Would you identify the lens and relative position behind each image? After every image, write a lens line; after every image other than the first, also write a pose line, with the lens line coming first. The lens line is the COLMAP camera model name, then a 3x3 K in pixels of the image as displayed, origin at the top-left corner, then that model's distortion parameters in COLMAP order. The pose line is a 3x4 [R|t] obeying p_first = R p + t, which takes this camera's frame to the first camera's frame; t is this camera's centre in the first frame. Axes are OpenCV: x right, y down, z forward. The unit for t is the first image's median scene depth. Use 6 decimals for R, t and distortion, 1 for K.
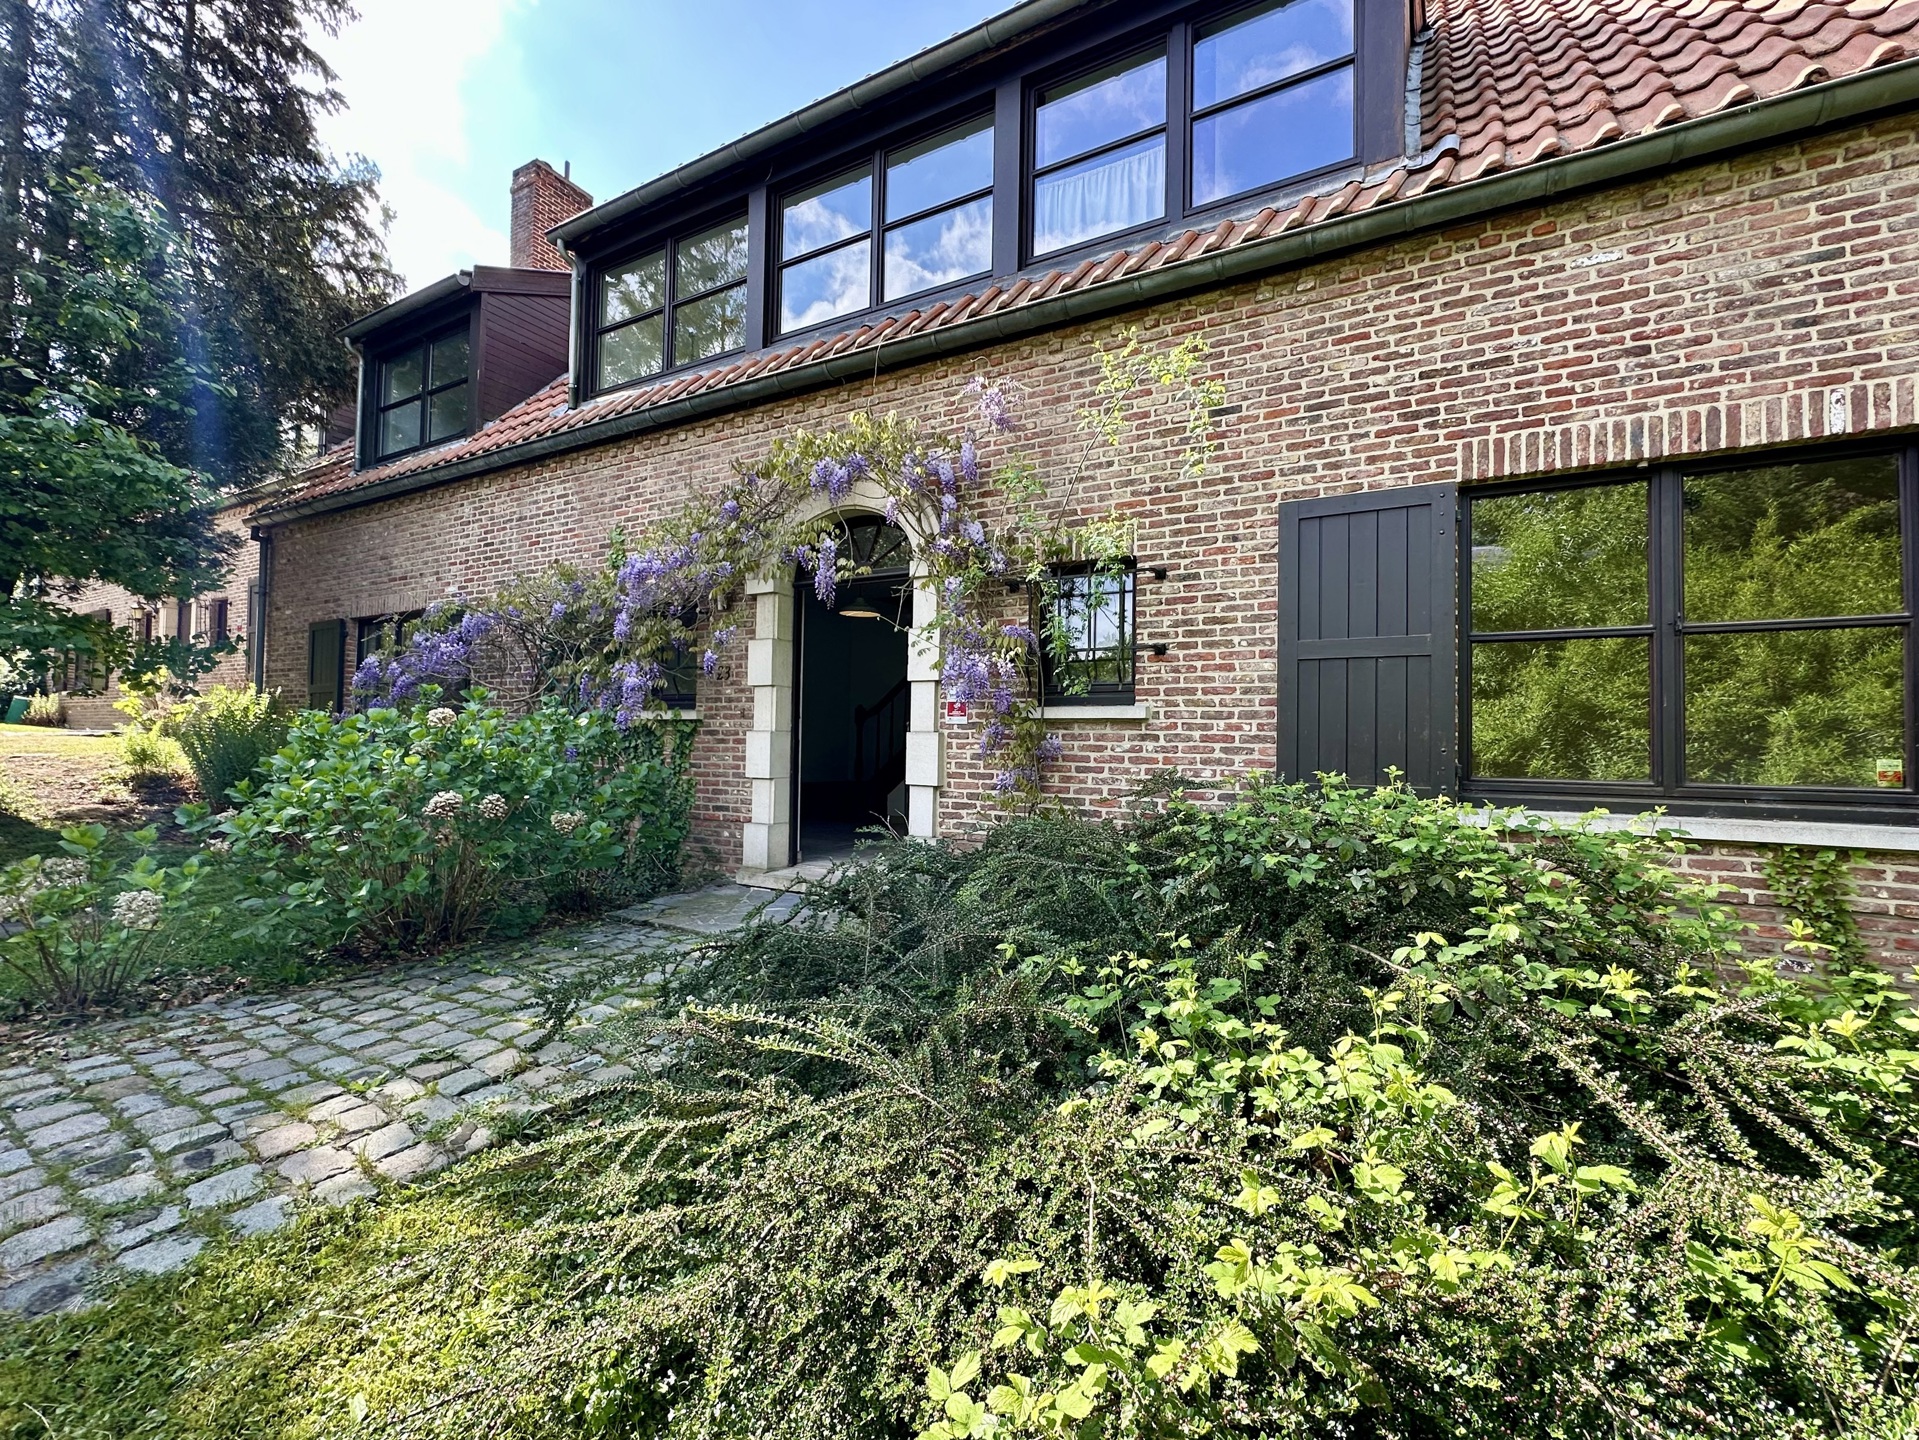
lens RADIAL K [[826.0, 0, 963.5], [0, 826.0, 721.0], [0, 0, 1]] dist [-0.002175, 0.000485]
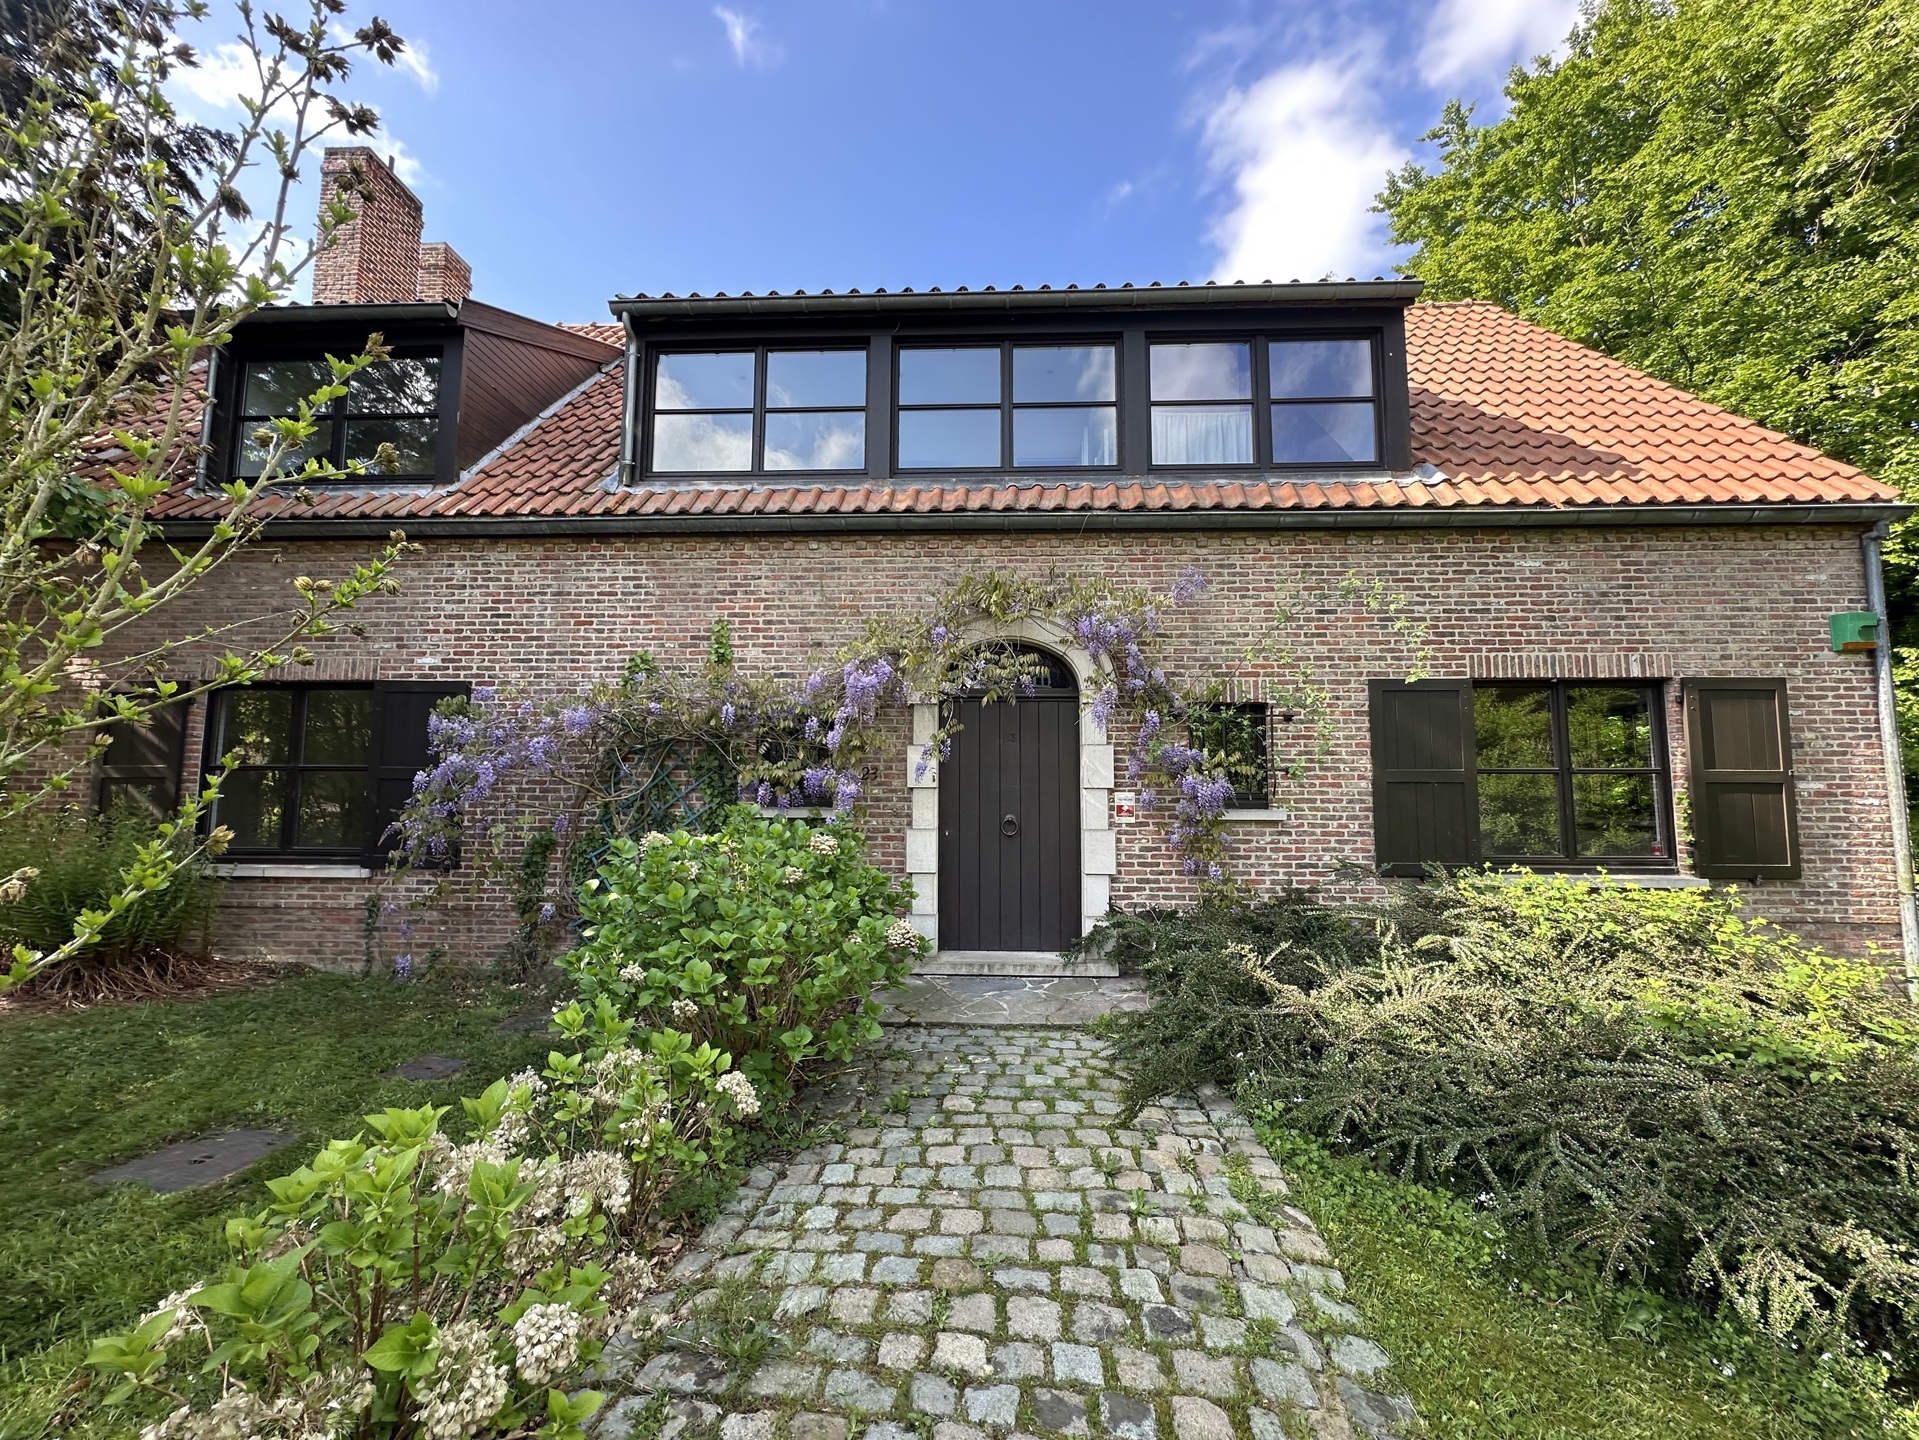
lens RADIAL K [[760.5, 0, 960.3], [0, 760.5, 718.5], [0, 0, 1]] dist [-0.002755, -0.000343]
pose [[0.888036, 0.028585, 0.458884, -0.903803], [-0.002717, 0.998374, -0.056934, -0.104392], [-0.459766, 0.049313, 0.886670, 0.099155]]
